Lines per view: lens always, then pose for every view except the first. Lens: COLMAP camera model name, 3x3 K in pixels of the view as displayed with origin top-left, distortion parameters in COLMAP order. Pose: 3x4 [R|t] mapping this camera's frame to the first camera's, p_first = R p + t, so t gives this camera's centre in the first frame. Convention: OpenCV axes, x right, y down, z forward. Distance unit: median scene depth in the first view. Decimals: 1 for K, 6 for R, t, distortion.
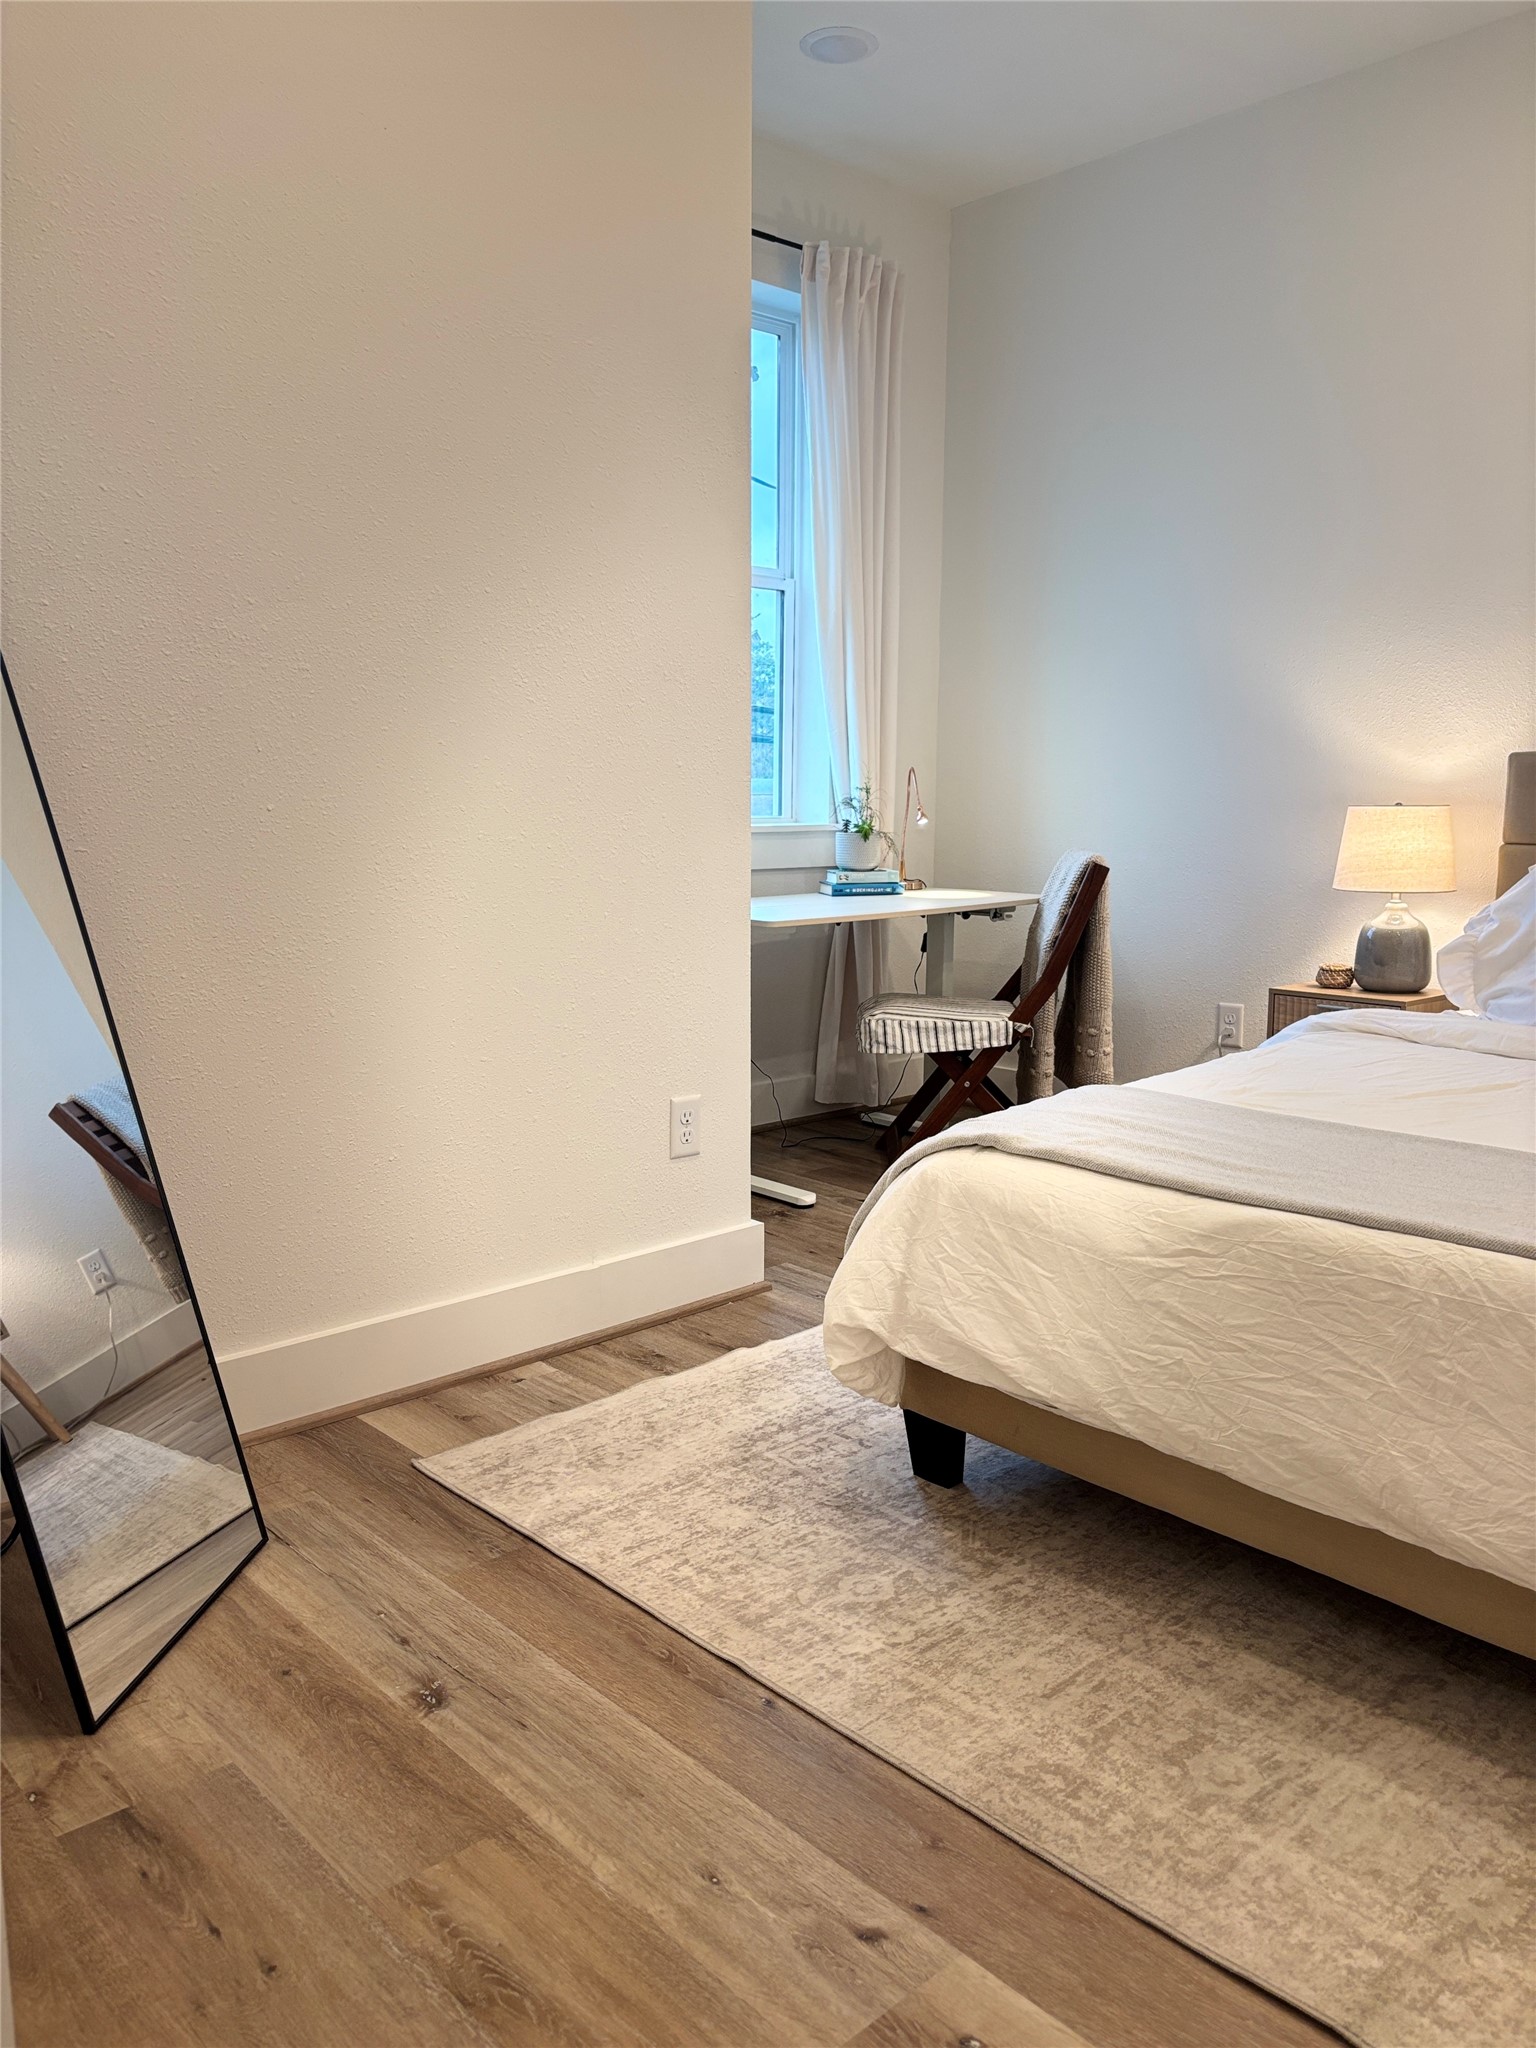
lens RADIAL K [[1550.4, 0, 777.6], [0, 1550.4, 1035.6], [0, 0, 1]] dist [0.034124, -0.039363]
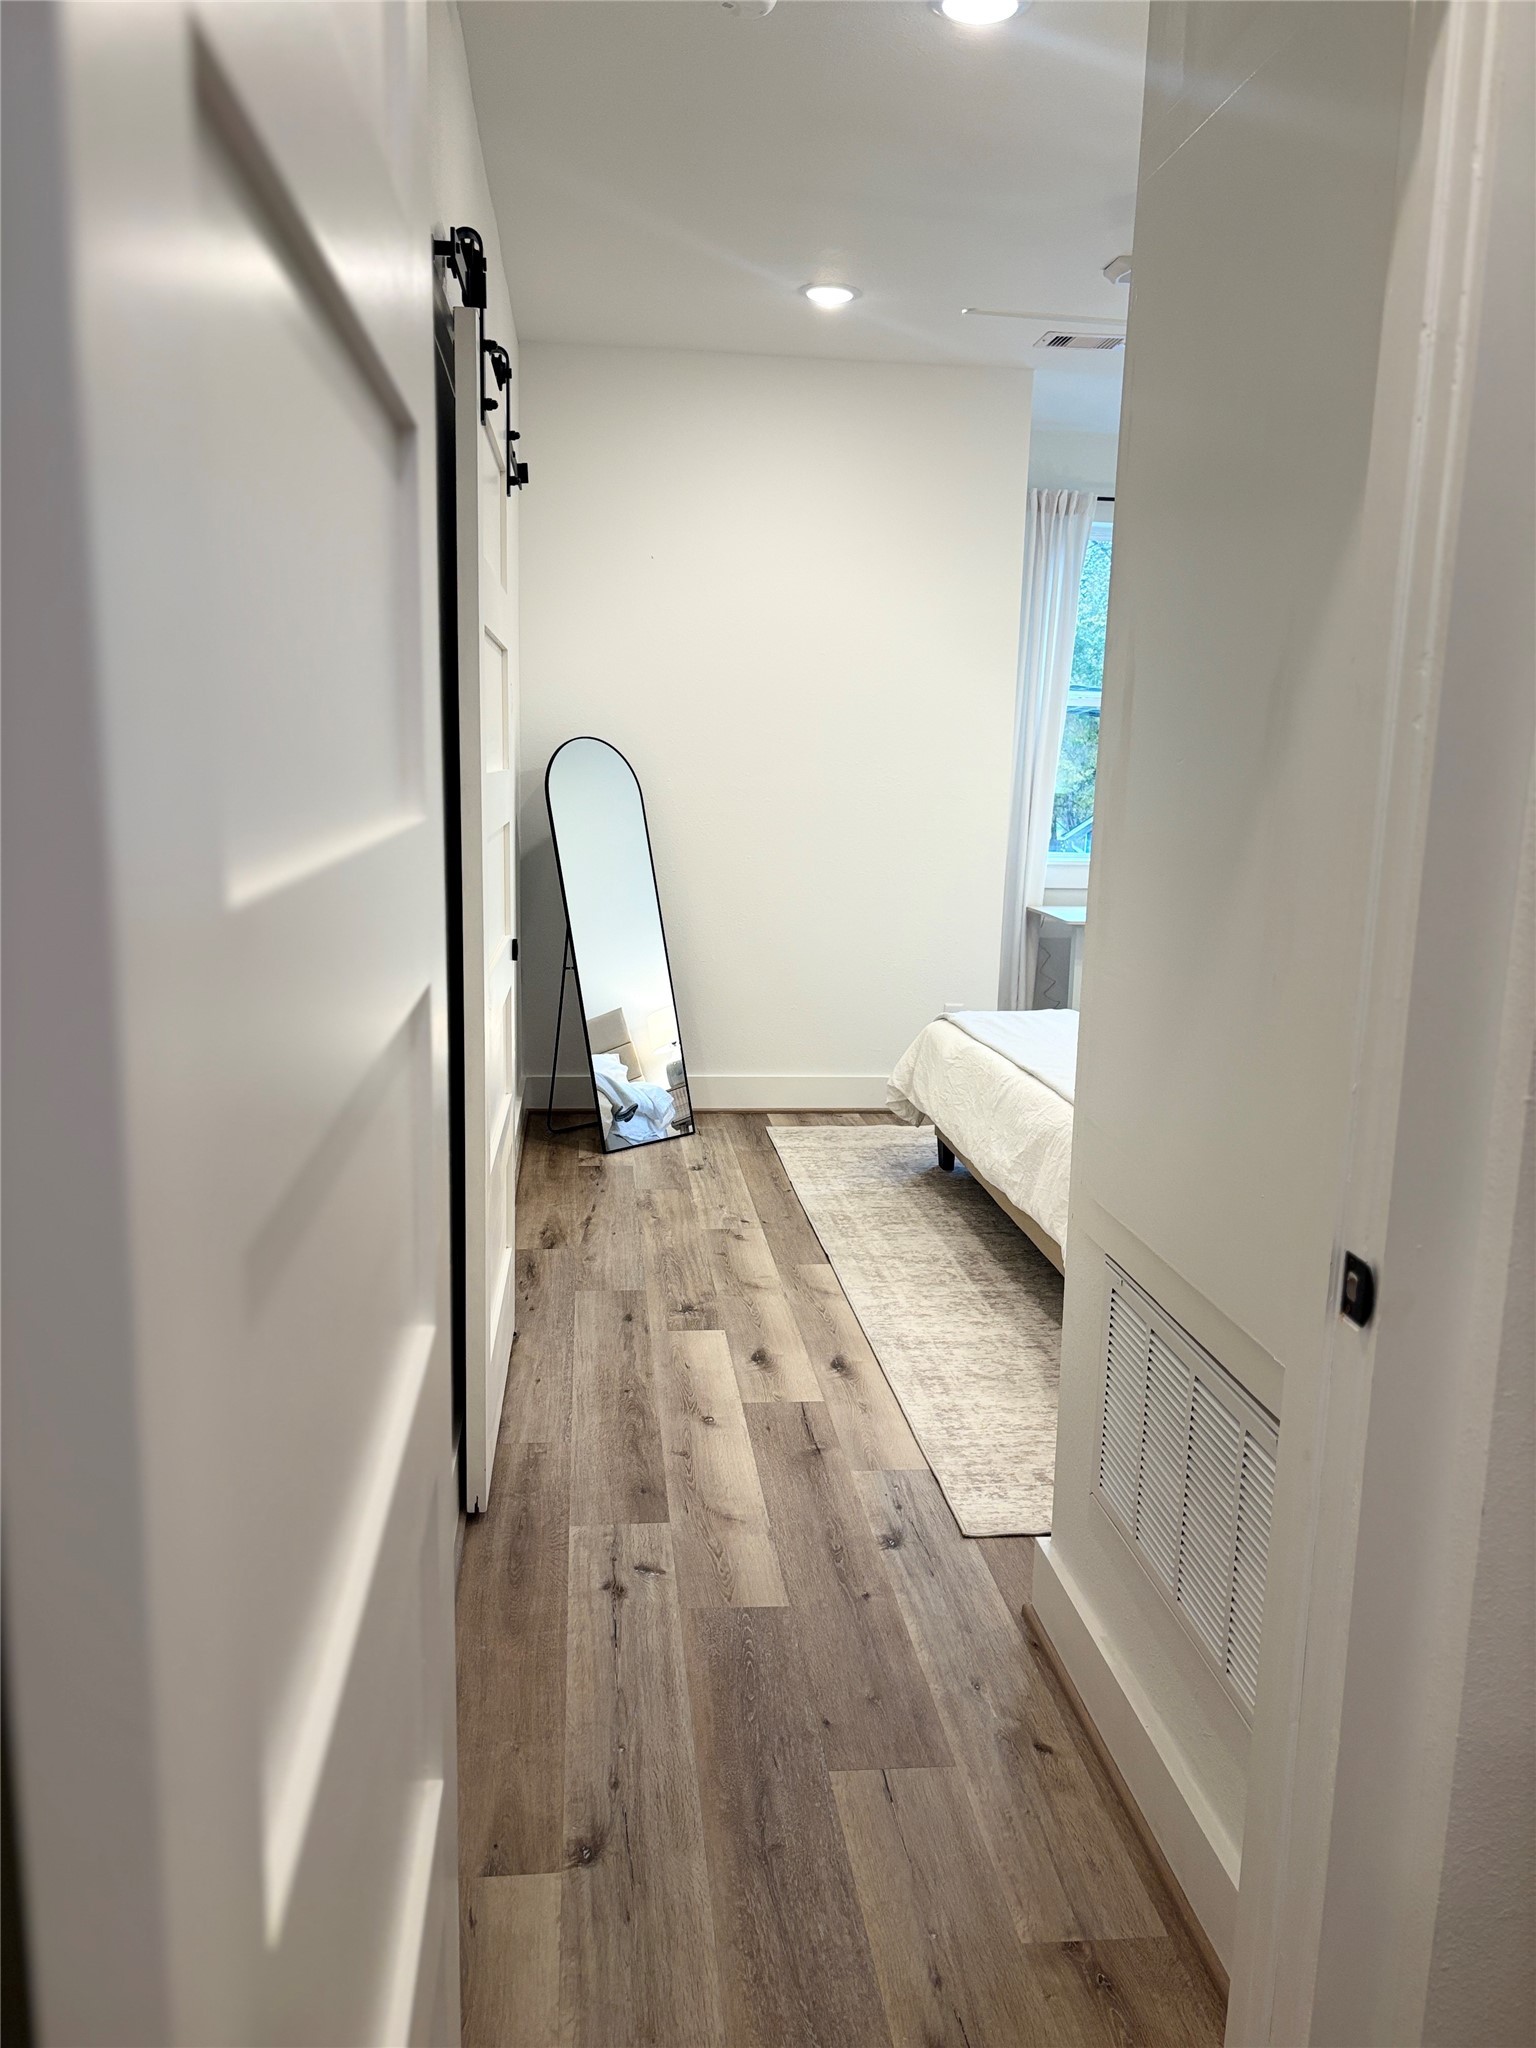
lens RADIAL K [[1550.4, 0, 767.6], [0, 1550.4, 1023.5], [0, 0, 1]] dist [0.034124, -0.039363]
pose [[0.805260, 0.120598, -0.580528, 1.550346], [-0.117741, 0.992122, 0.042782, 0.012297], [0.581114, 0.033901, 0.813116, -1.311639]]
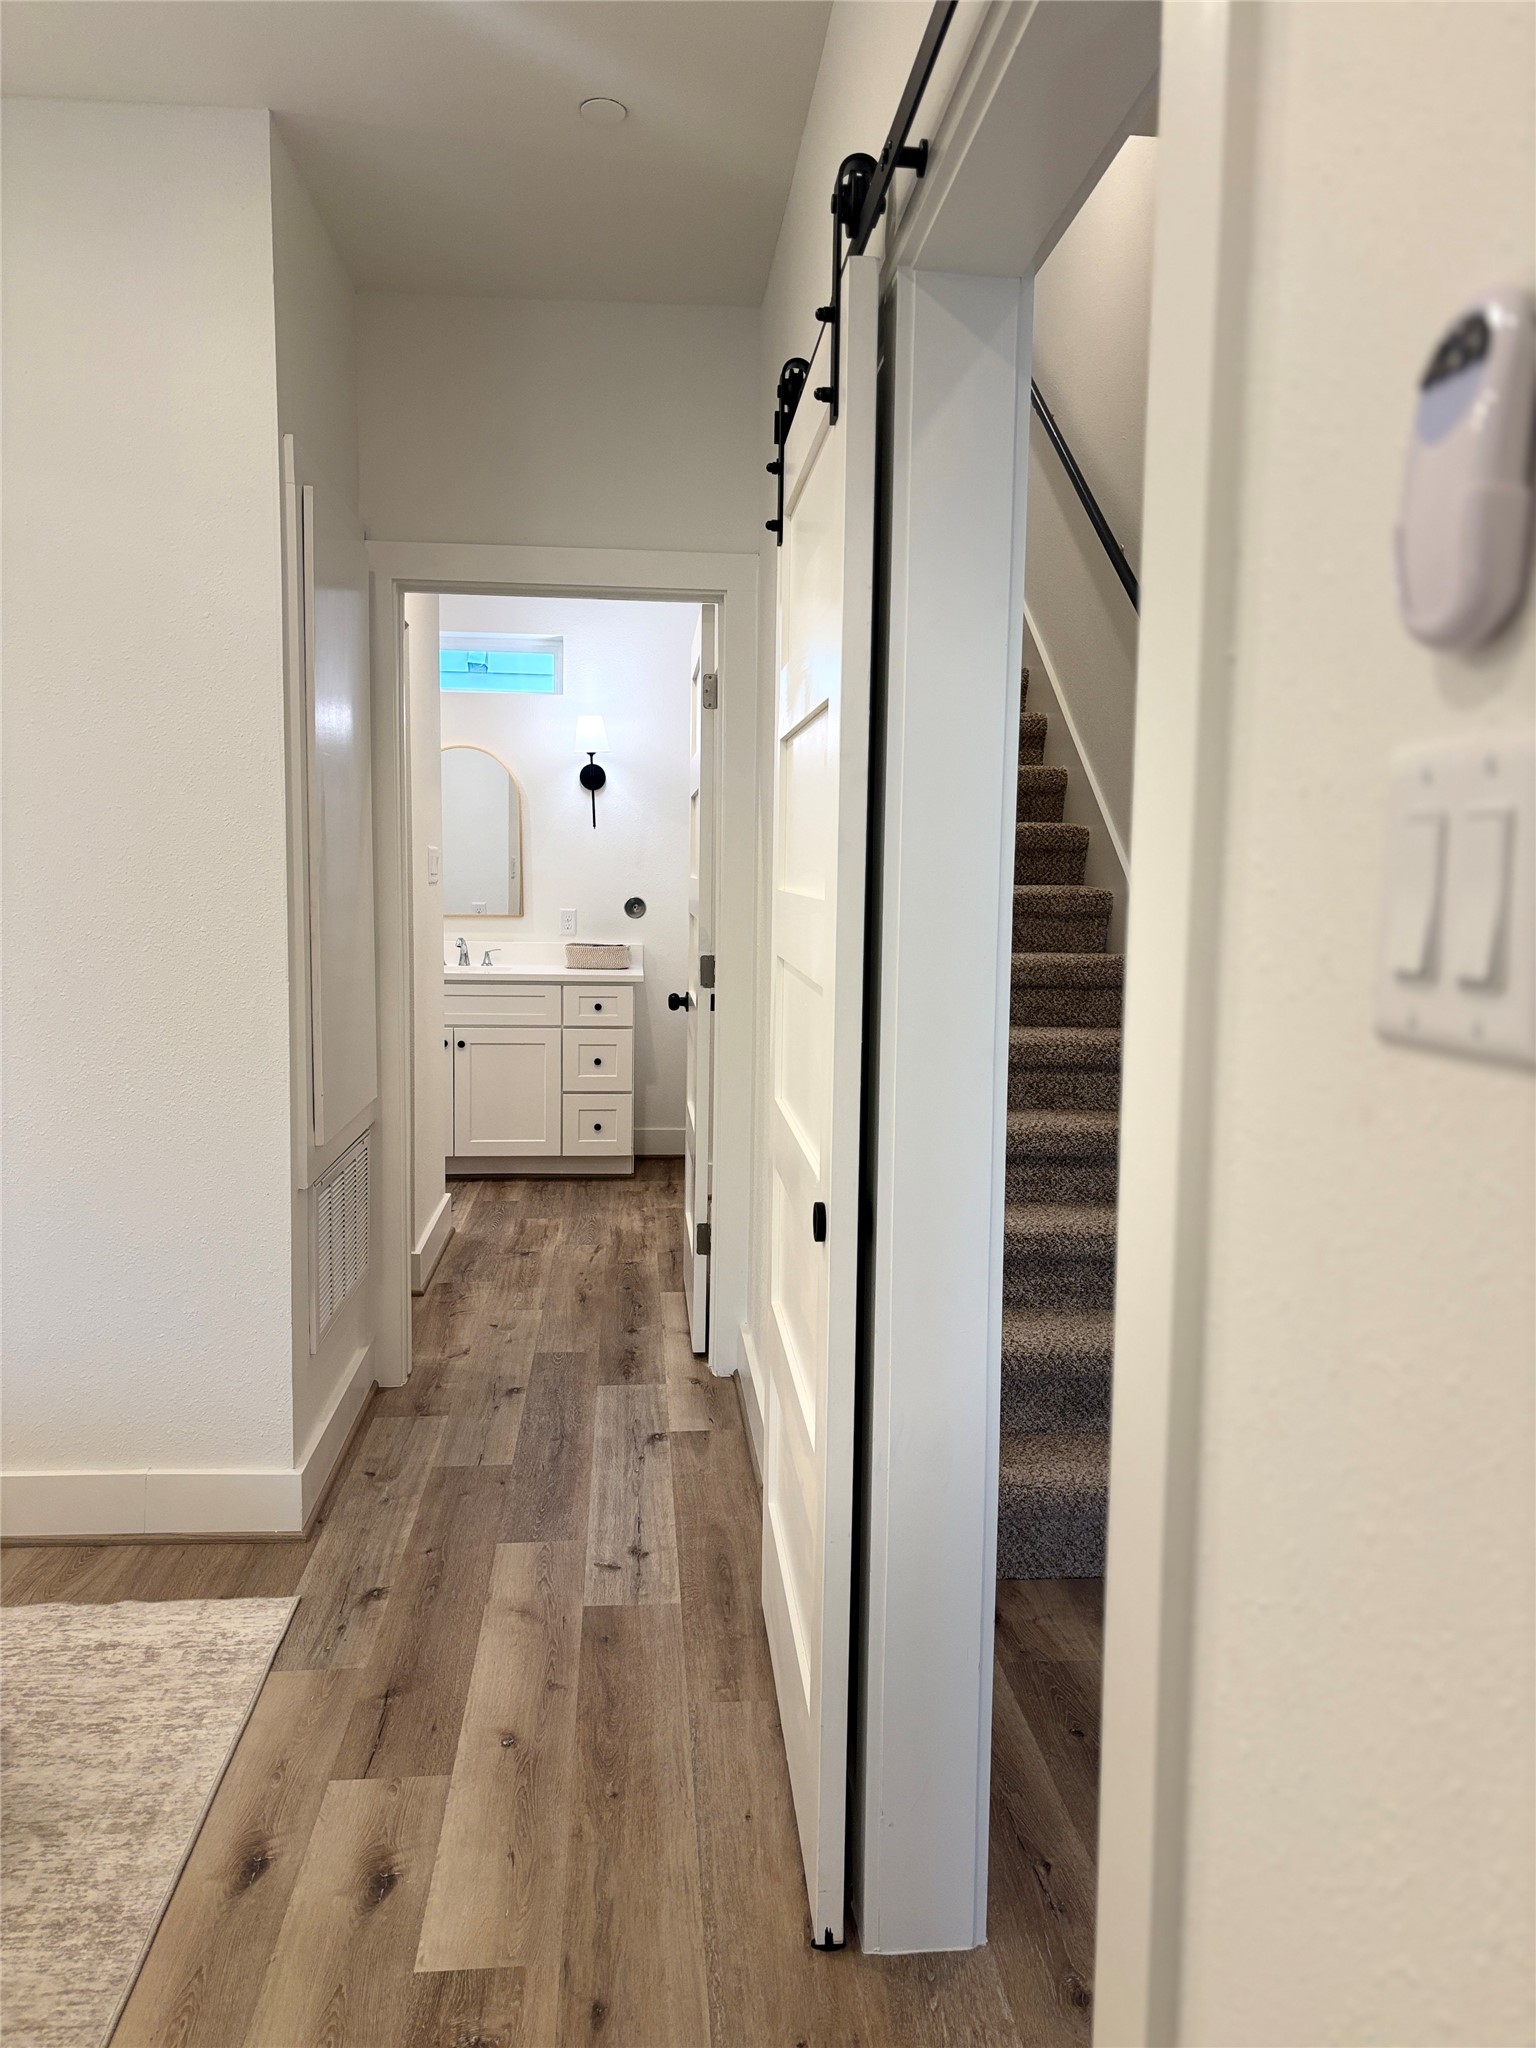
lens RADIAL K [[1550.4, 0, 760.2], [0, 1550.4, 1023.8], [0, 0, 1]] dist [0.034124, -0.039363]
pose [[-0.786664, -0.078962, 0.612311, -0.478837], [0.079835, 0.970450, 0.227714, -0.346463], [-0.612198, 0.228019, -0.757114, 0.913418]]
